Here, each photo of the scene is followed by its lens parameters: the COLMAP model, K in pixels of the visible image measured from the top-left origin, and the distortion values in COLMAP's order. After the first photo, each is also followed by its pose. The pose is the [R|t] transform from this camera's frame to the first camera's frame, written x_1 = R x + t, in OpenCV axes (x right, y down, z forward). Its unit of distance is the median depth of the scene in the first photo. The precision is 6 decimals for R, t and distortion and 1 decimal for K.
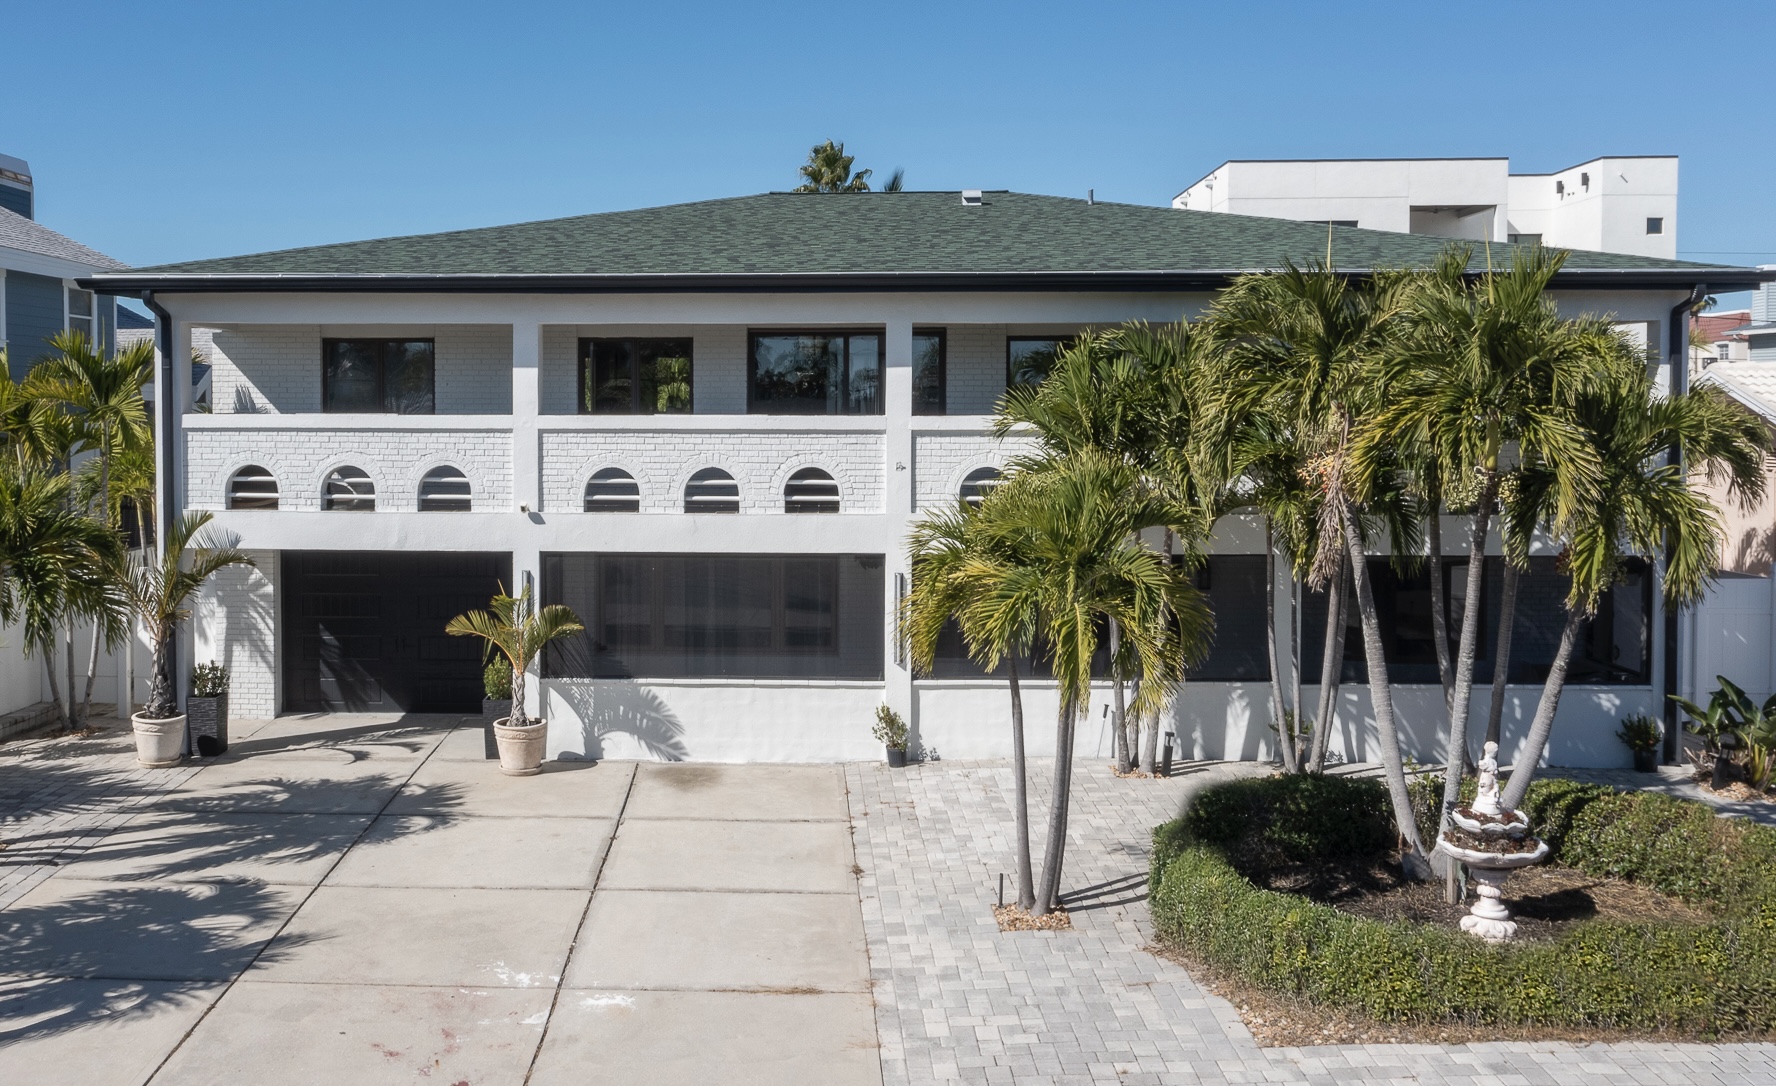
lens RADIAL K [[1622.3, 0, 747.7], [0, 1622.3, 541.2], [0, 0, 1]] dist [-0.006544, -0.006338]
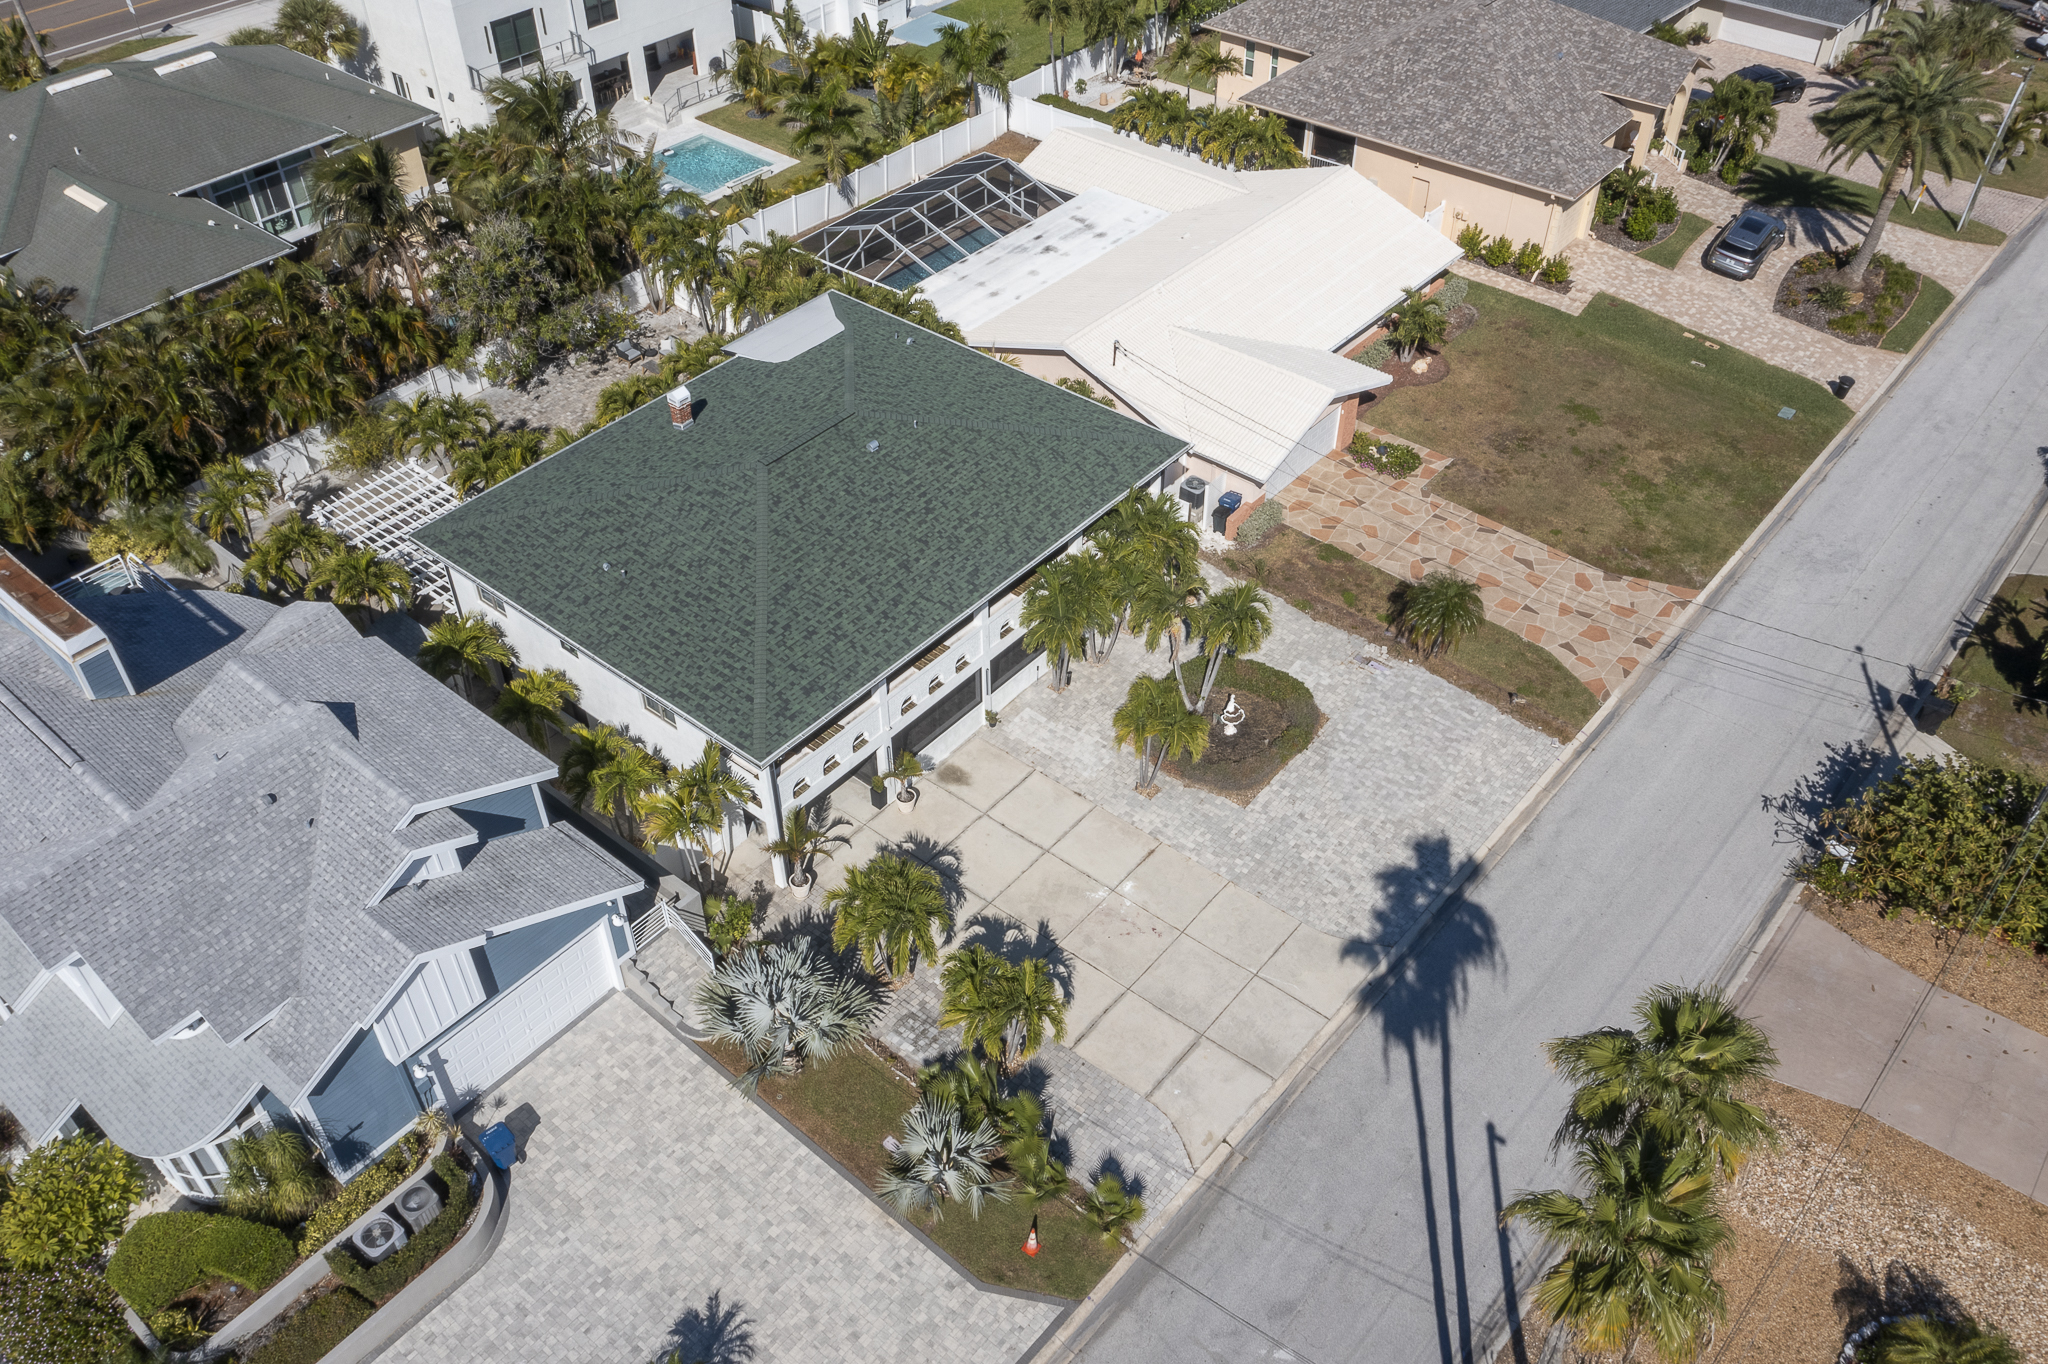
lens RADIAL K [[1624.1, 0, 1019.6], [0, 1624.1, 653.3], [0, 0, 1]] dist [-0.005593, -0.000898]
pose [[0.597680, -0.526641, 0.604506, -1.424722], [0.070613, 0.785646, 0.614633, -1.583467], [-0.798619, -0.324668, 0.506753, -0.347656]]
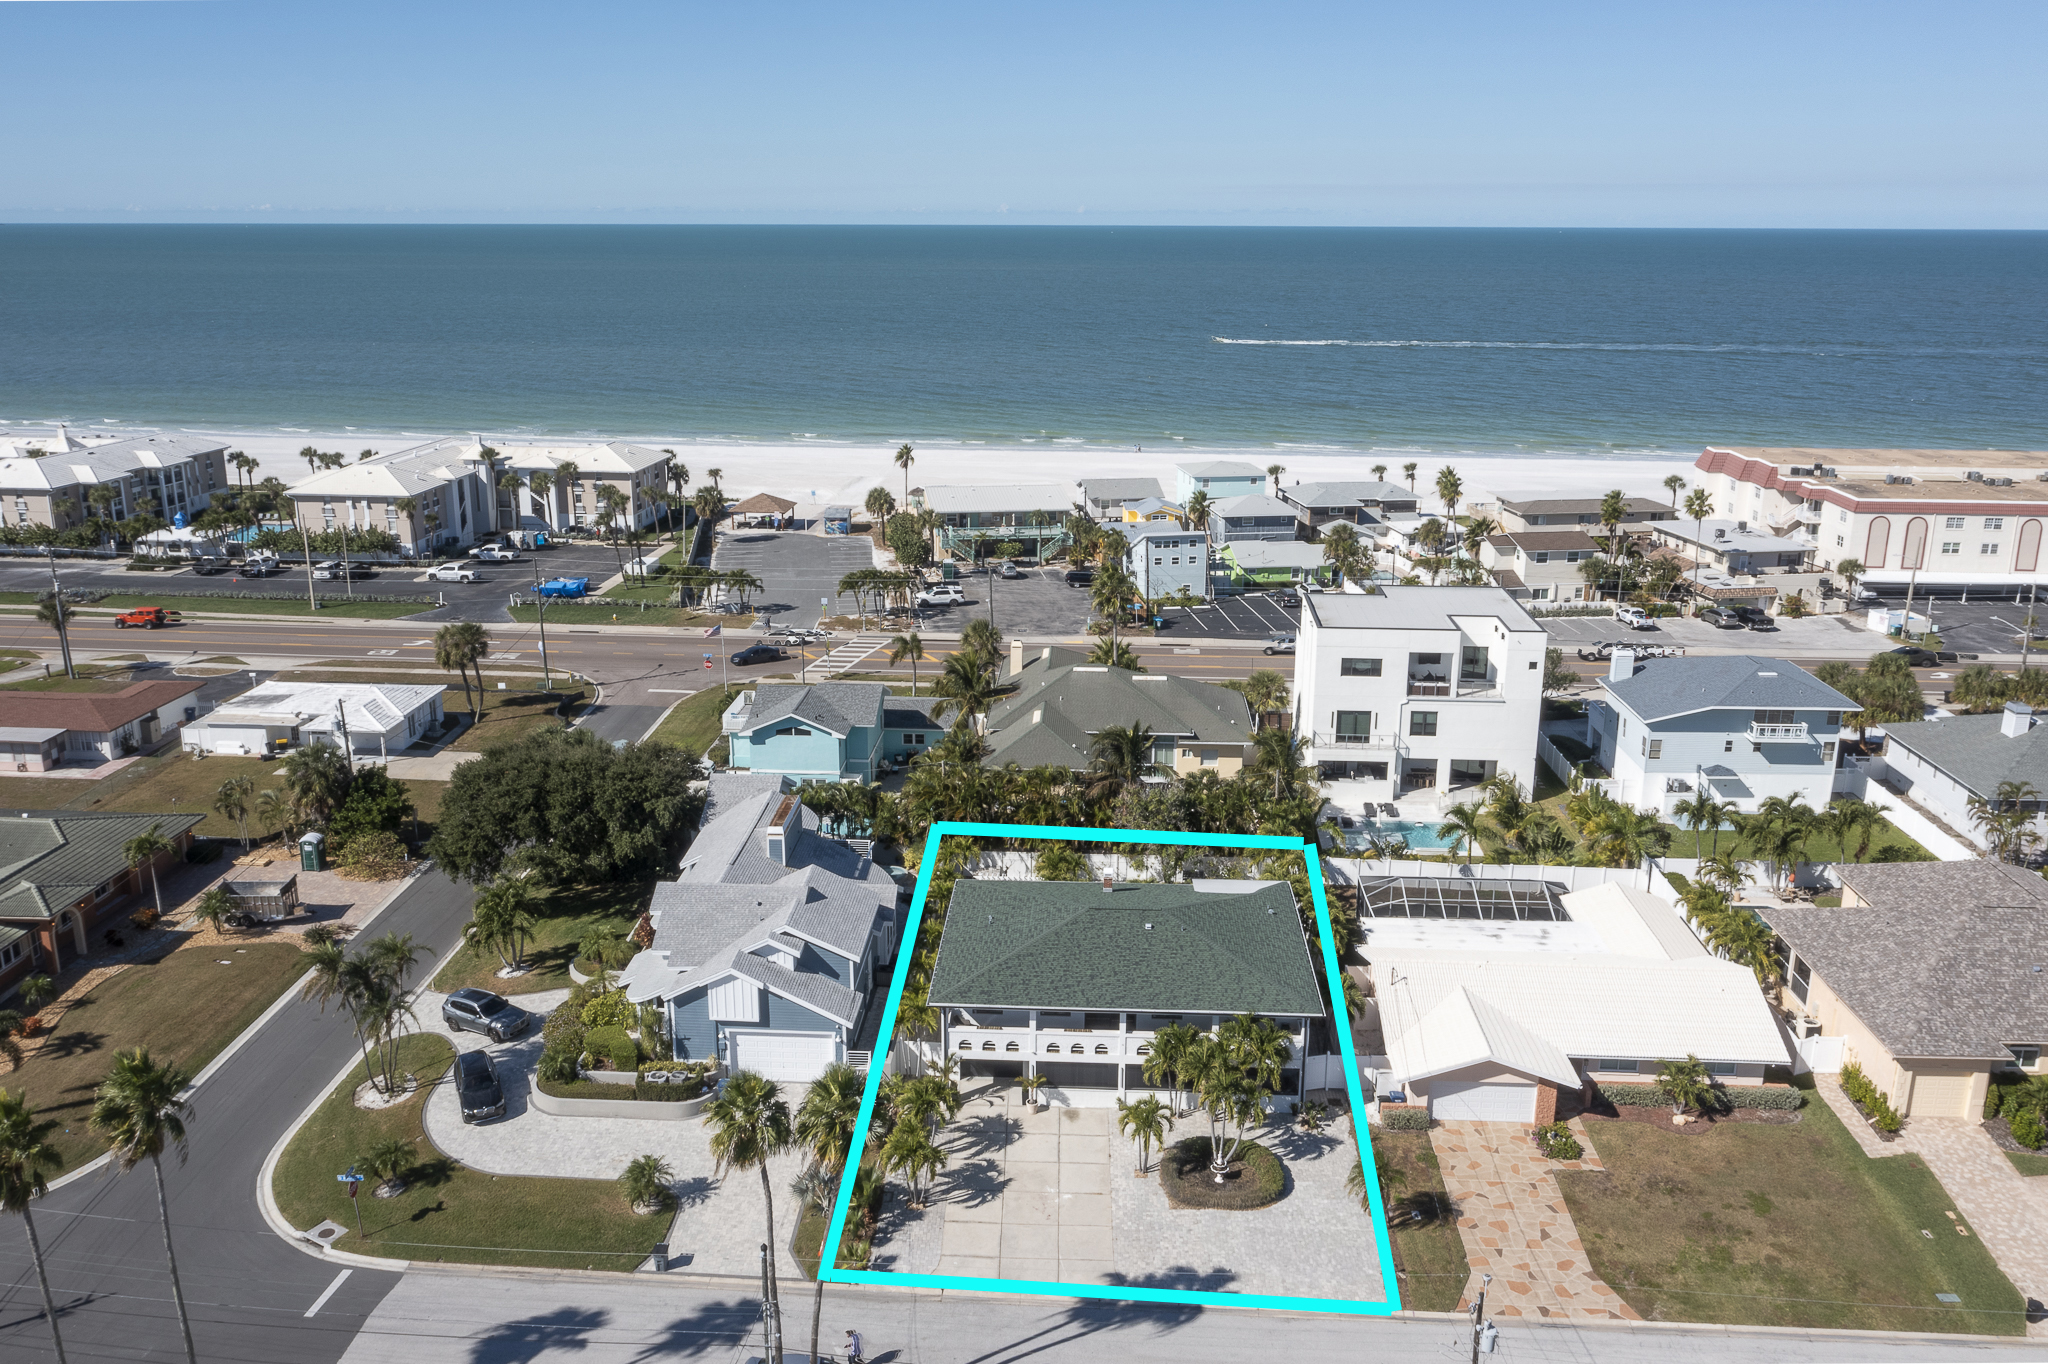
lens RADIAL K [[1610.0, 0, 1031.8], [0, 1610.0, 721.5], [0, 0, 1]] dist [-0.002261, -0.002628]
pose [[0.999986, 0.002844, 0.004371, -0.158786], [-0.003732, 0.975757, 0.218824, -1.749706], [-0.003643, -0.218837, 0.975755, -2.839251]]
